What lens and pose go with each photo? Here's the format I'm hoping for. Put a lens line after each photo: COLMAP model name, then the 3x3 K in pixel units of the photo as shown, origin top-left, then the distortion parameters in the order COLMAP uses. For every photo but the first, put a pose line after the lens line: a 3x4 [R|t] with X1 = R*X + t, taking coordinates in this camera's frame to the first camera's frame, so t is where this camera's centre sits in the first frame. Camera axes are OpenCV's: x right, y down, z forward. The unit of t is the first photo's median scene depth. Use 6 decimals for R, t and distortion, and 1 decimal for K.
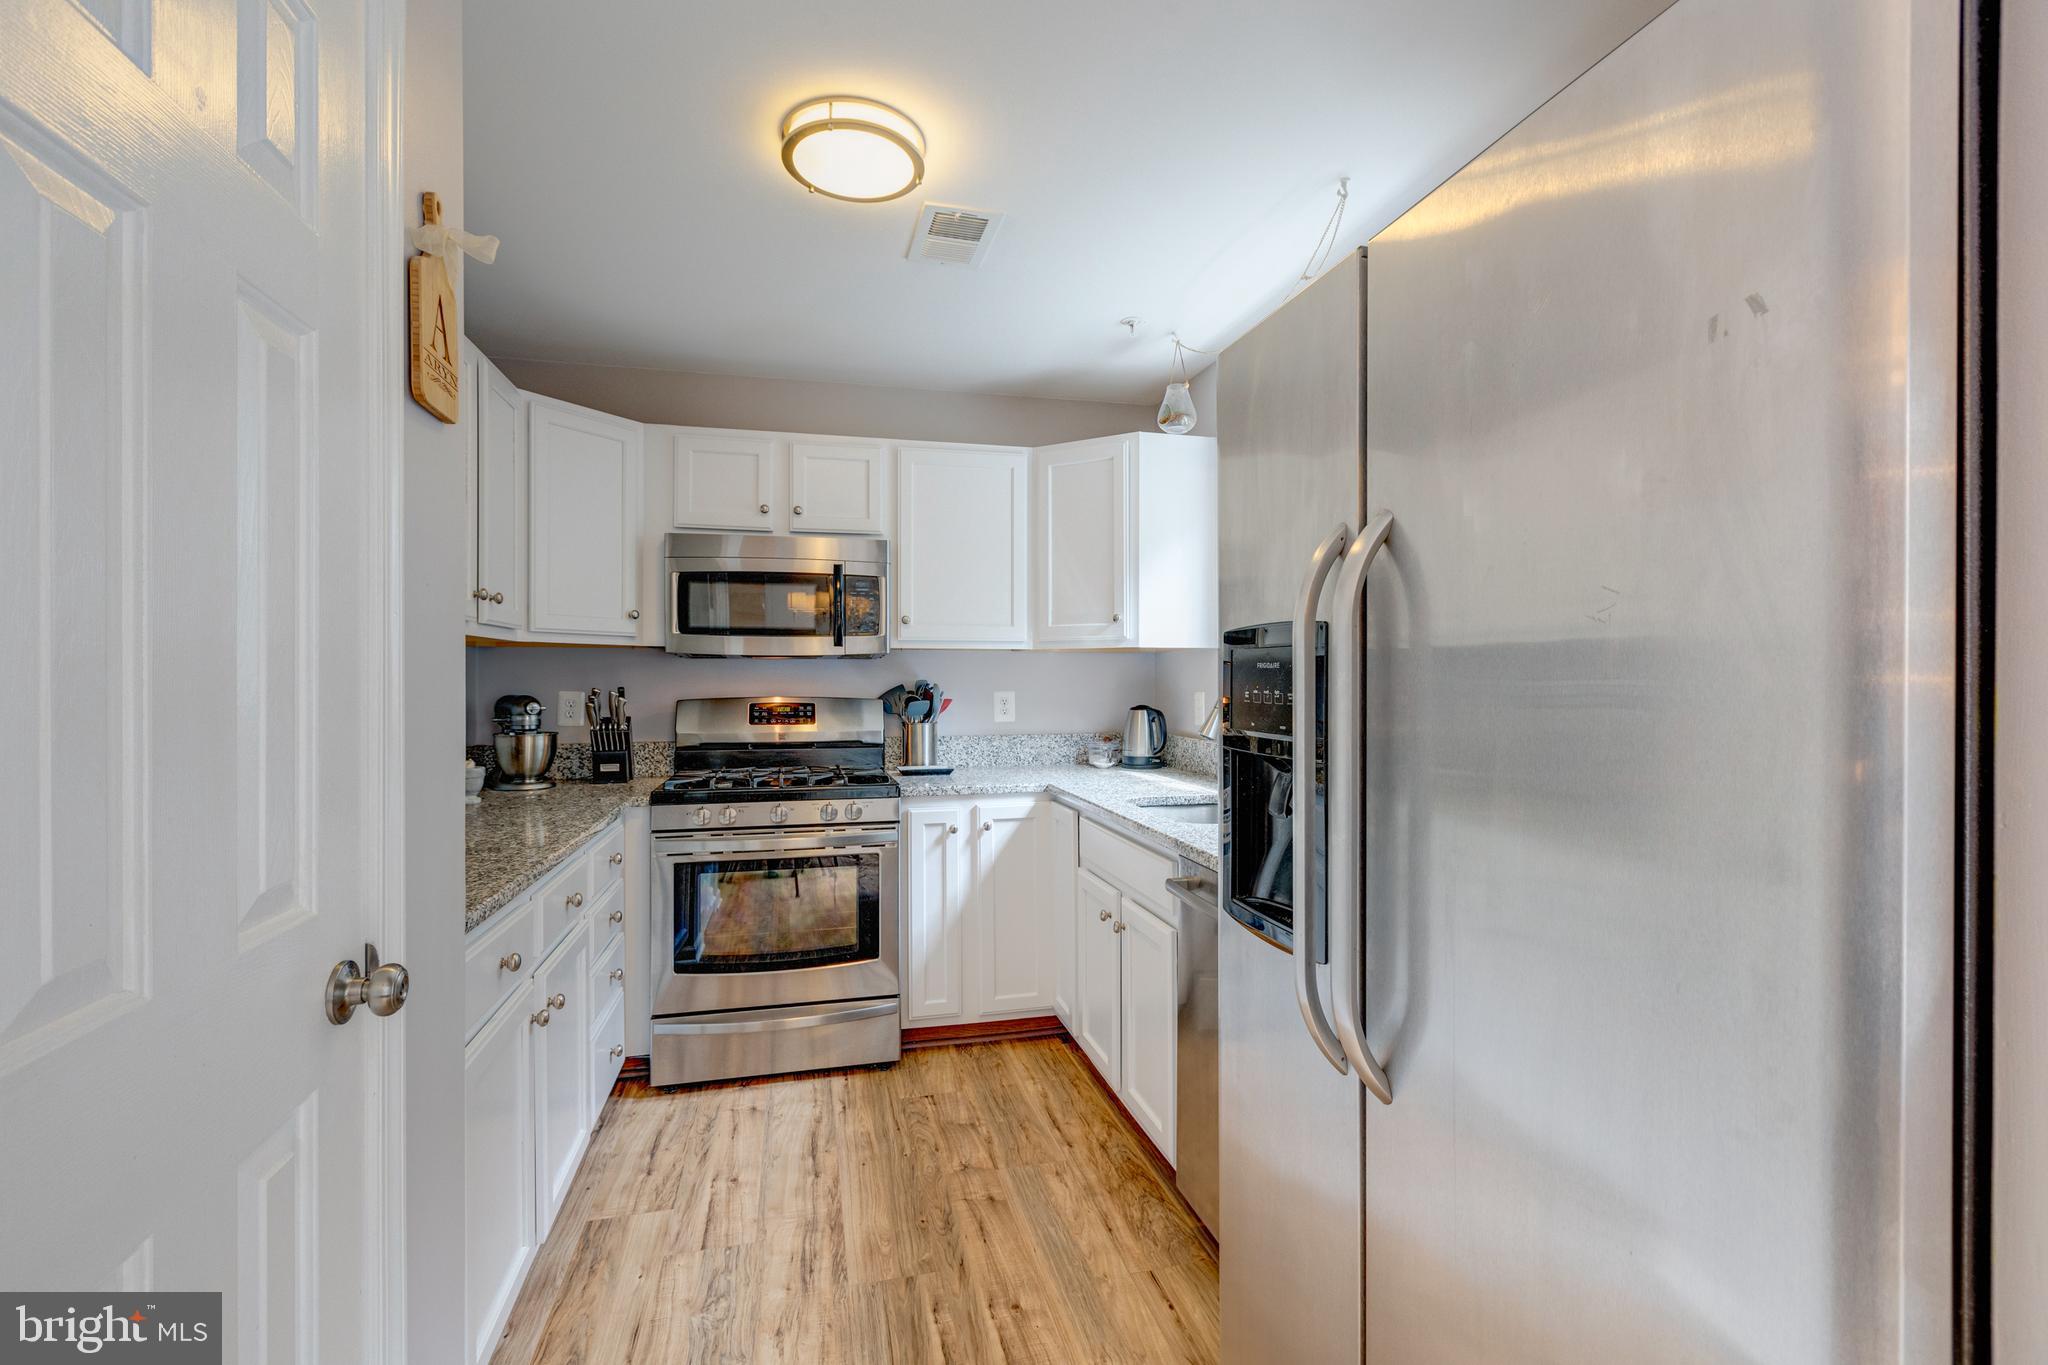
lens RADIAL K [[910.8, 0, 1024.8], [0, 910.8, 678.6], [0, 0, 1]] dist [-0.001485, -0.000147]
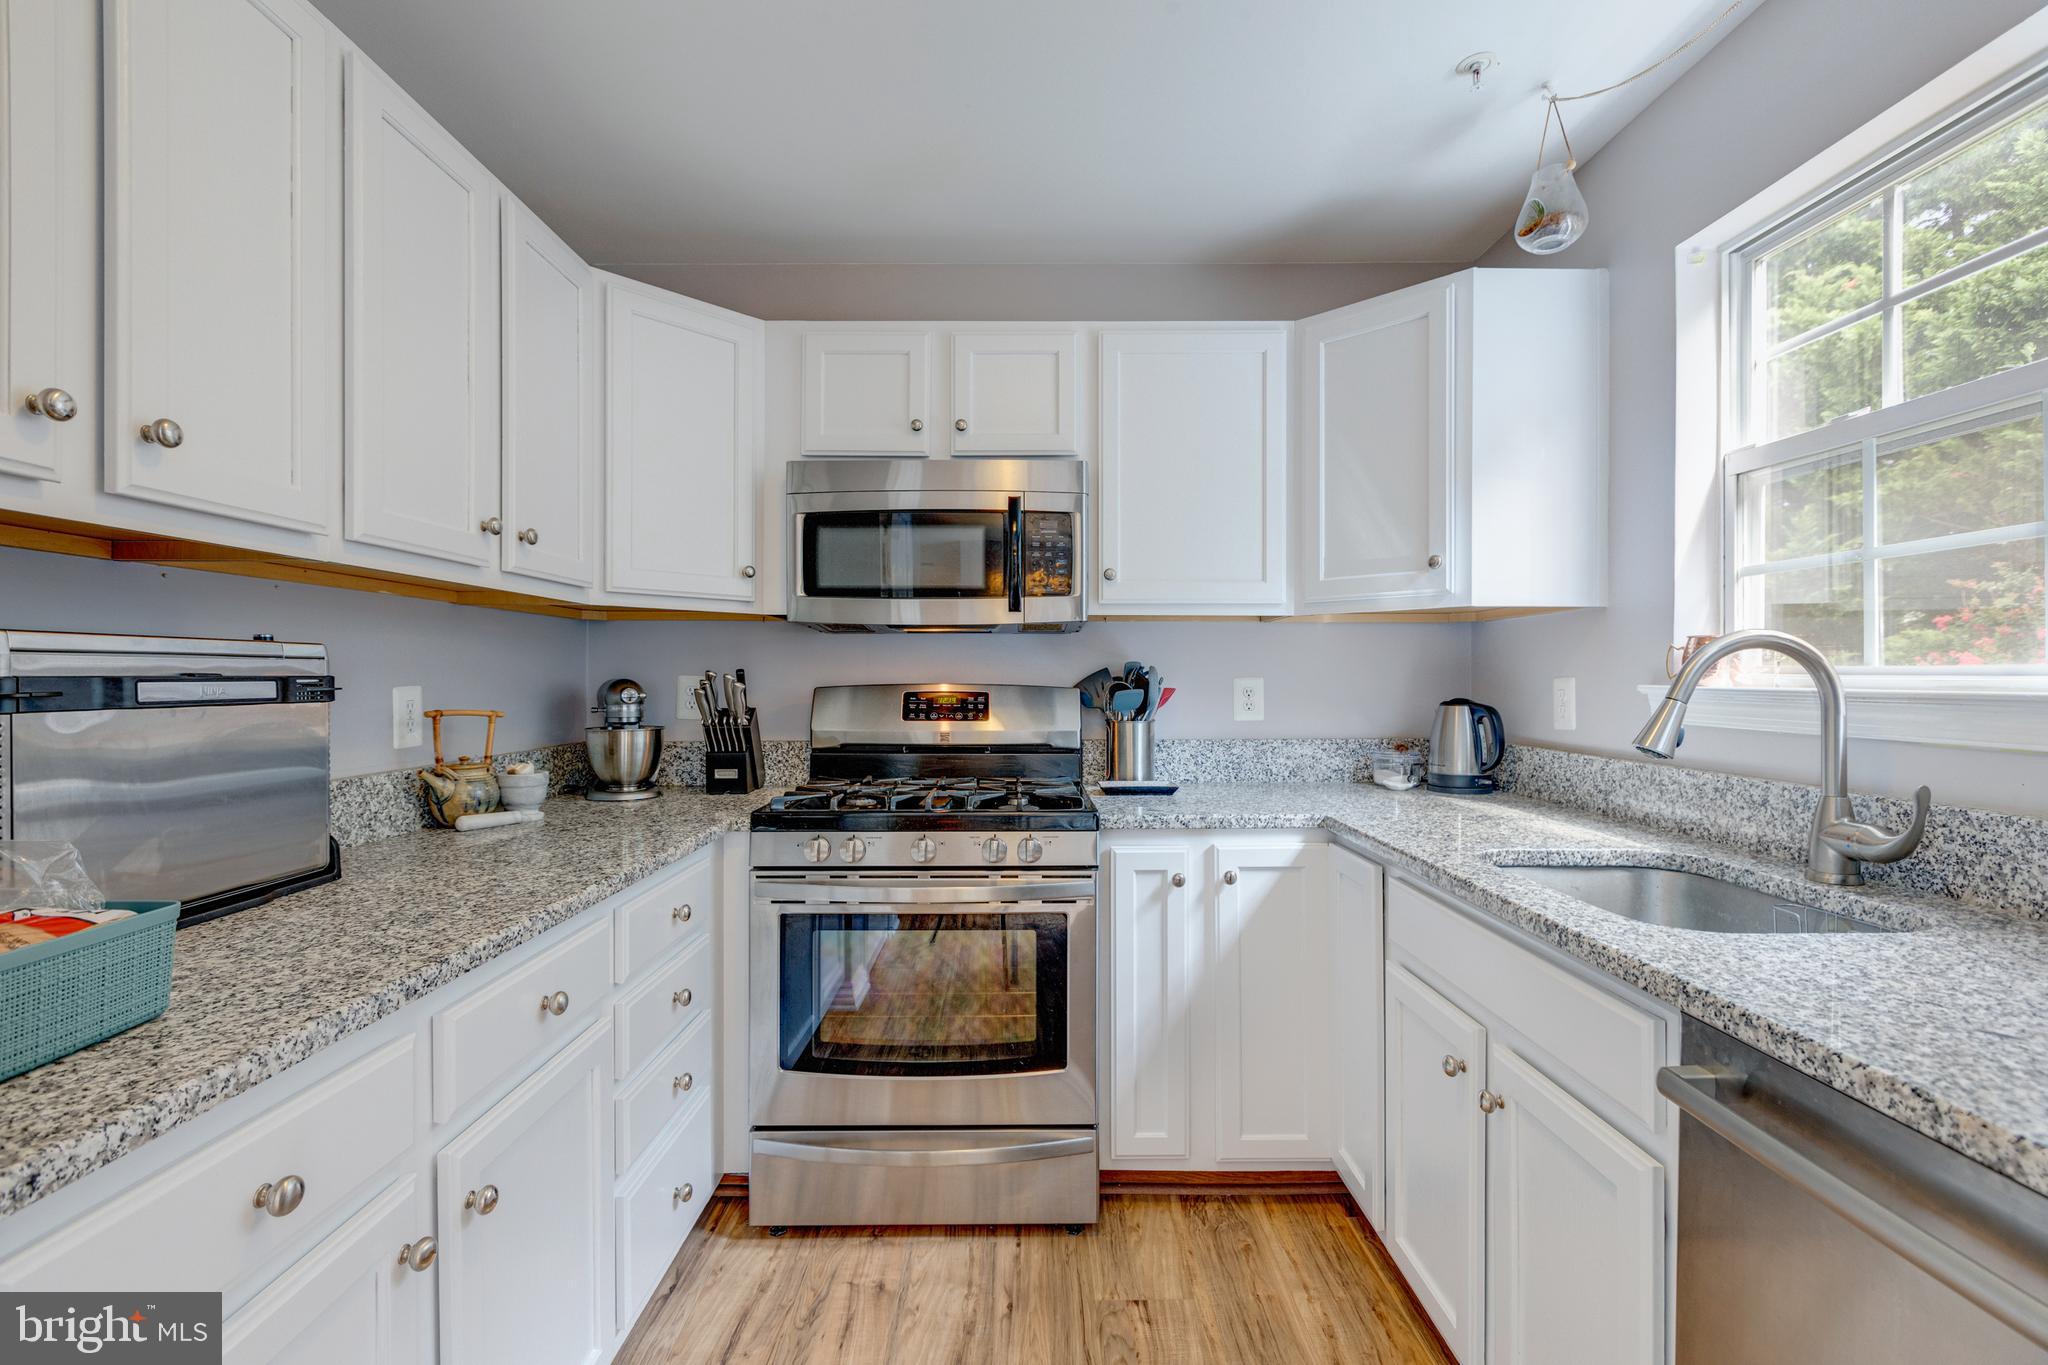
lens RADIAL K [[903.8, 0, 1027.6], [0, 903.8, 680.2], [0, 0, 1]] dist [0.002522, -0.000545]
pose [[0.972114, 0.001667, -0.234503, -0.029810], [-0.001181, 0.999997, 0.002214, 0.016903], [0.234506, -0.001876, 0.972113, 0.321967]]
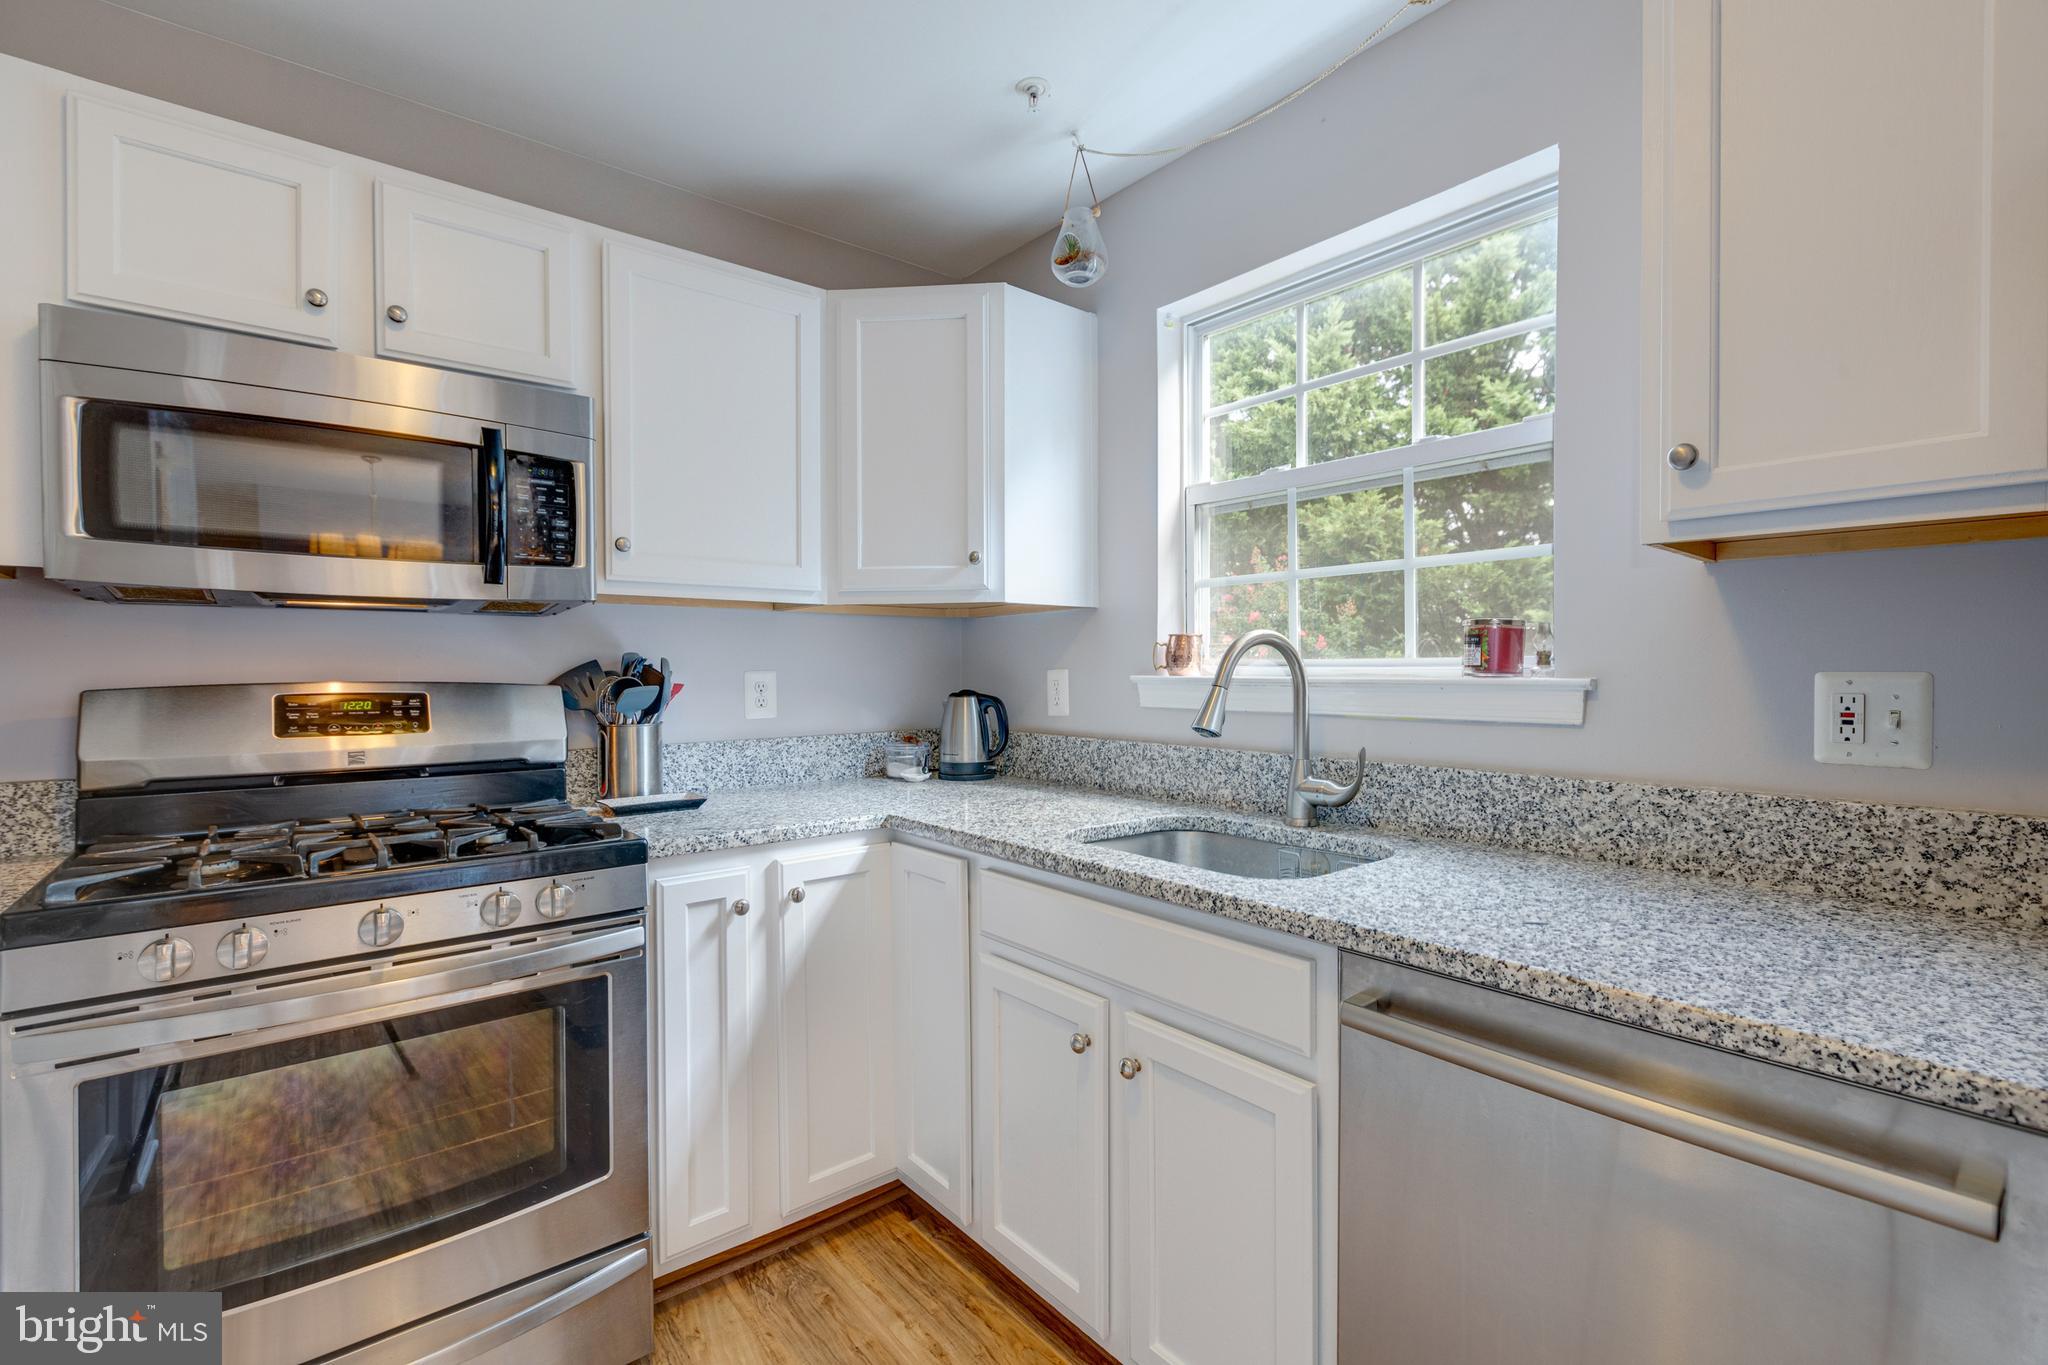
lens RADIAL K [[903.8, 0, 1027.6], [0, 903.8, 680.2], [0, 0, 1]] dist [0.002522, -0.000545]
pose [[0.903090, -0.008111, 0.429376, -0.153861], [0.004629, 0.999947, 0.009153, 0.017692], [-0.429427, -0.006278, 0.903080, 0.400243]]
